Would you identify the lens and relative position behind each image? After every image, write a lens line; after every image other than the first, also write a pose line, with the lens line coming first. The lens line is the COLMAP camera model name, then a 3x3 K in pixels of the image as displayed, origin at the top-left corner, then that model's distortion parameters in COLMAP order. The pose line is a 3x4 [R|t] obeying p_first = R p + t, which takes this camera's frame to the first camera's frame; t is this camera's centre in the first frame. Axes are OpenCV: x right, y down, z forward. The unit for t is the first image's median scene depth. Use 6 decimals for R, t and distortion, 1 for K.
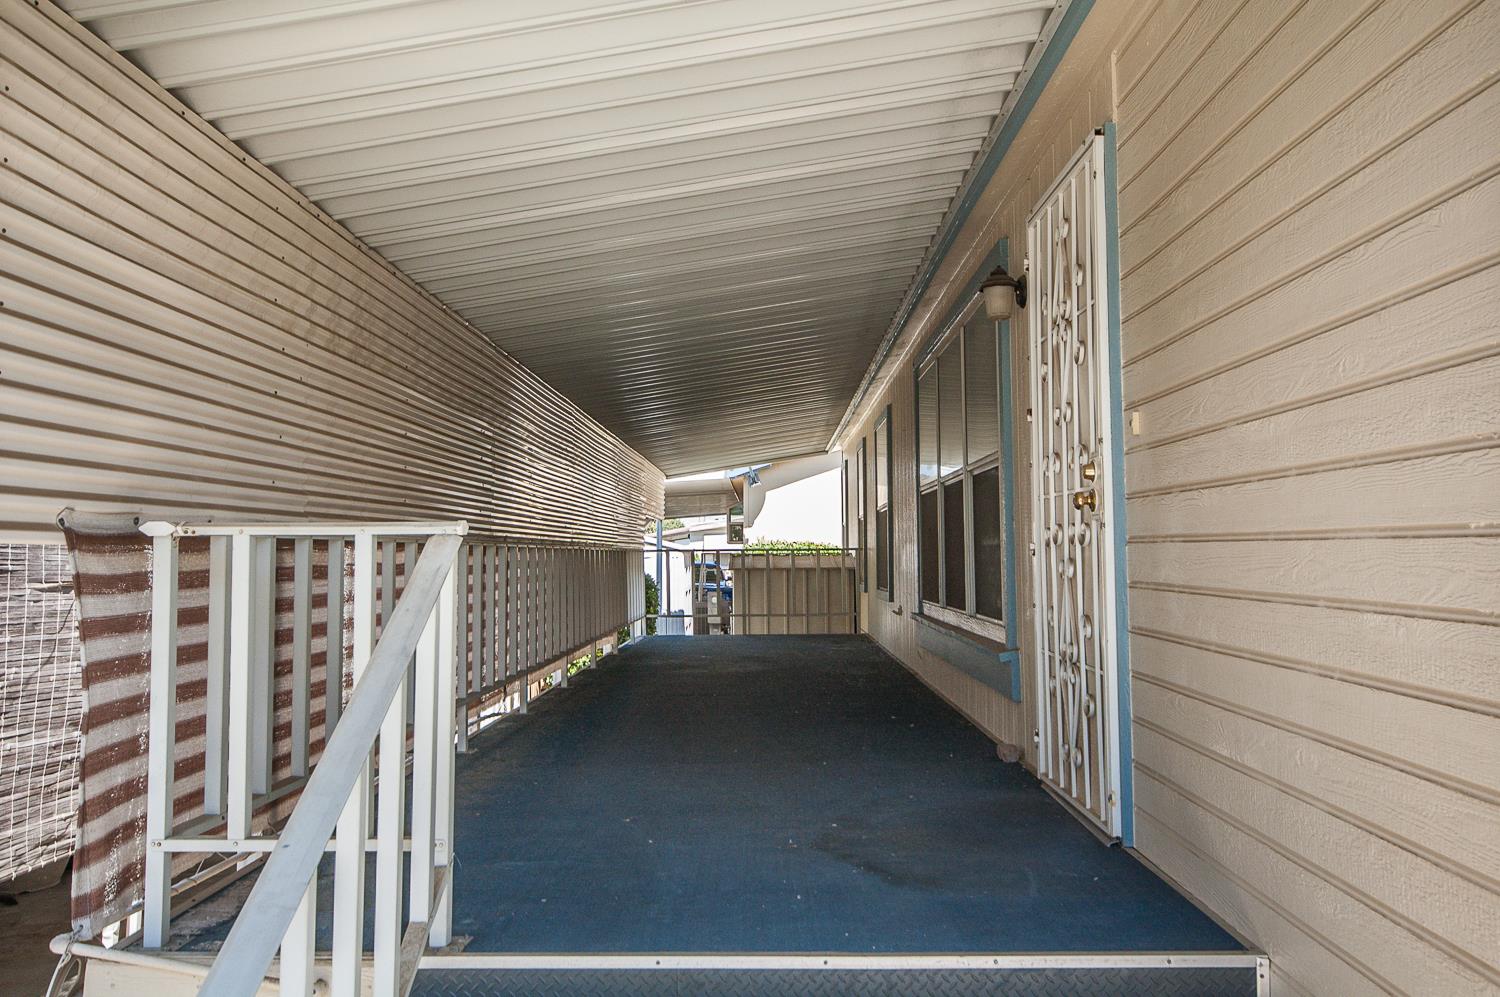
lens RADIAL K [[1254.6, 0, 750.0], [0, 1254.6, 498.5], [0, 0, 1]] dist [0.015510, 0.008652]
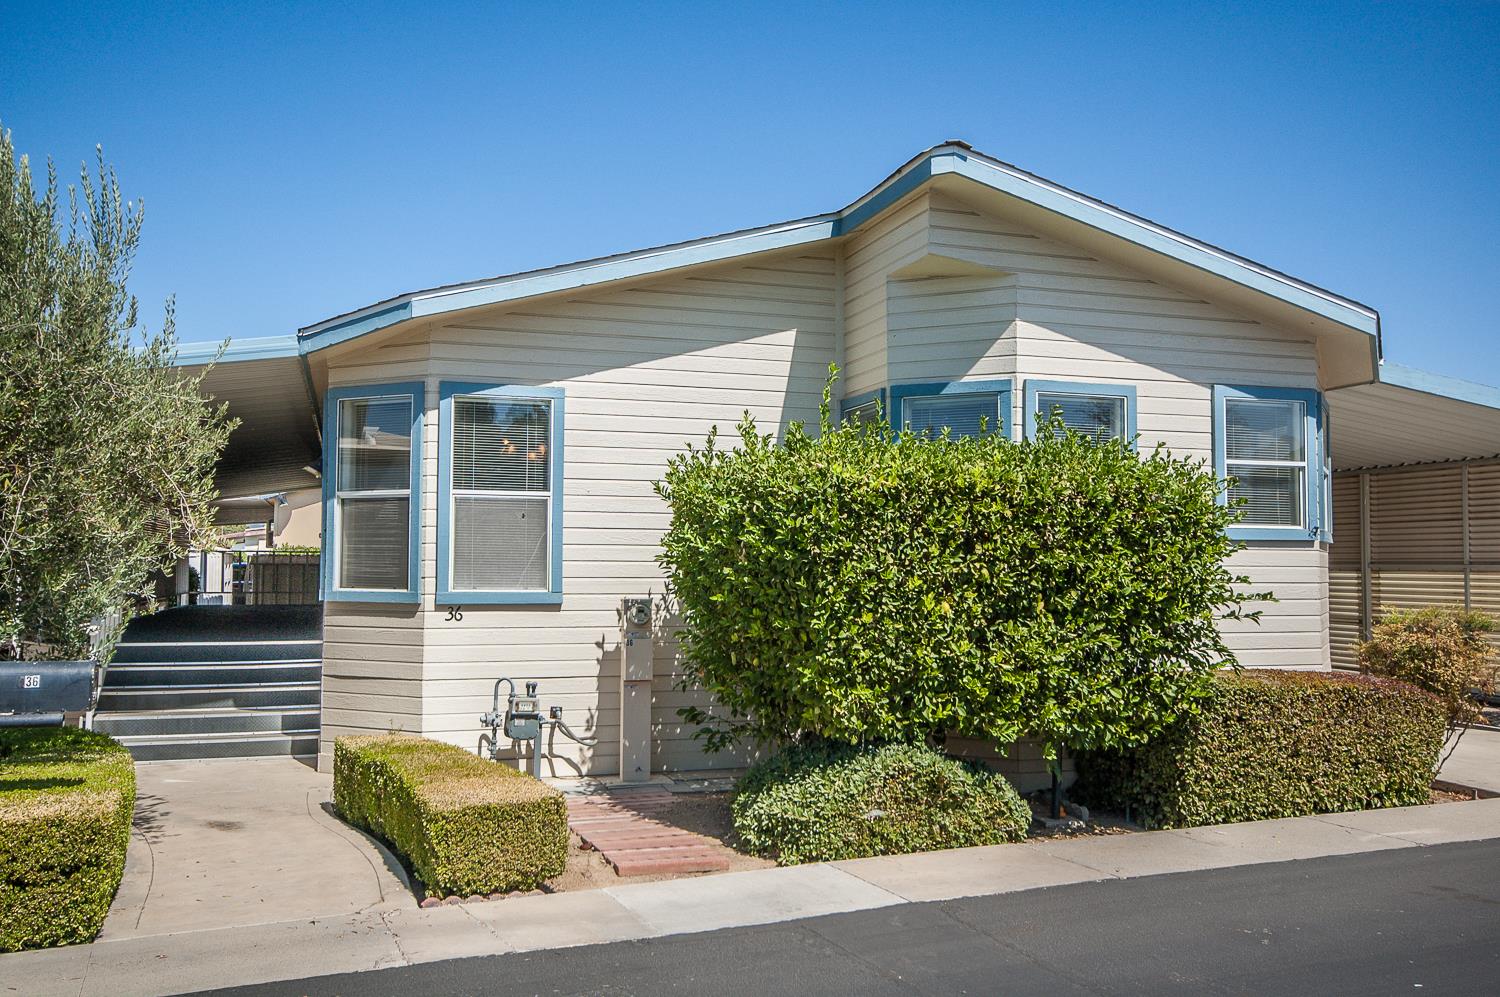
lens RADIAL K [[1254.6, 0, 750.0], [0, 1254.6, 498.5], [0, 0, 1]] dist [0.015510, 0.008652]
pose [[0.956259, 0.024333, 0.291508, 0.103730], [-0.024987, 0.999687, -0.001480, -0.034675], [-0.291452, -0.005869, 0.956567, -0.601613]]
